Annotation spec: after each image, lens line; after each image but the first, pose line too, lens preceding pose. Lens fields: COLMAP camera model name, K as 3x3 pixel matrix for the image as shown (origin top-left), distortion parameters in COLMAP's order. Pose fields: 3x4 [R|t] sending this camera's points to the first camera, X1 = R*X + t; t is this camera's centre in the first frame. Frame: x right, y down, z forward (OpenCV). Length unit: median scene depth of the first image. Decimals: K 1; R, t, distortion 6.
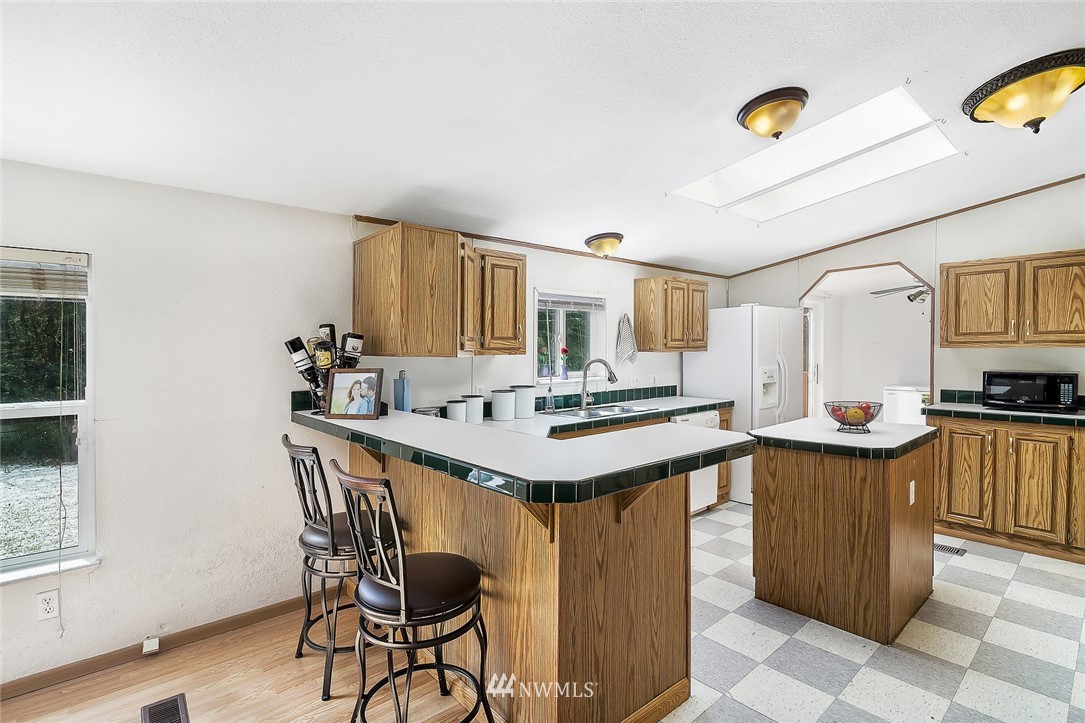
lens RADIAL K [[518.6, 0, 543.1], [0, 518.6, 364.1], [0, 0, 1]] dist [-0.003331, -0.000310]
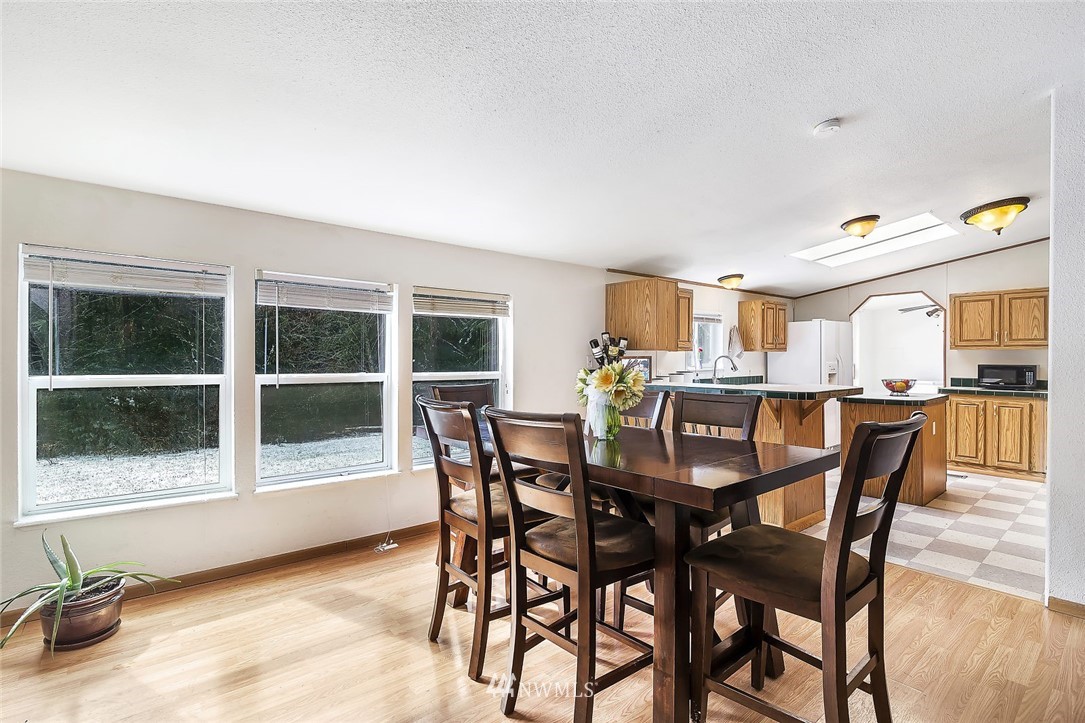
lens RADIAL K [[538.6, 0, 542.5], [0, 538.6, 361.5], [0, 0, 1]] dist [0.000770, 0.000514]
pose [[0.999976, 0.006322, 0.002791, -0.474605], [-0.006271, 0.999819, -0.017957, 0.043556], [-0.002904, 0.017940, 0.999835, -0.632933]]
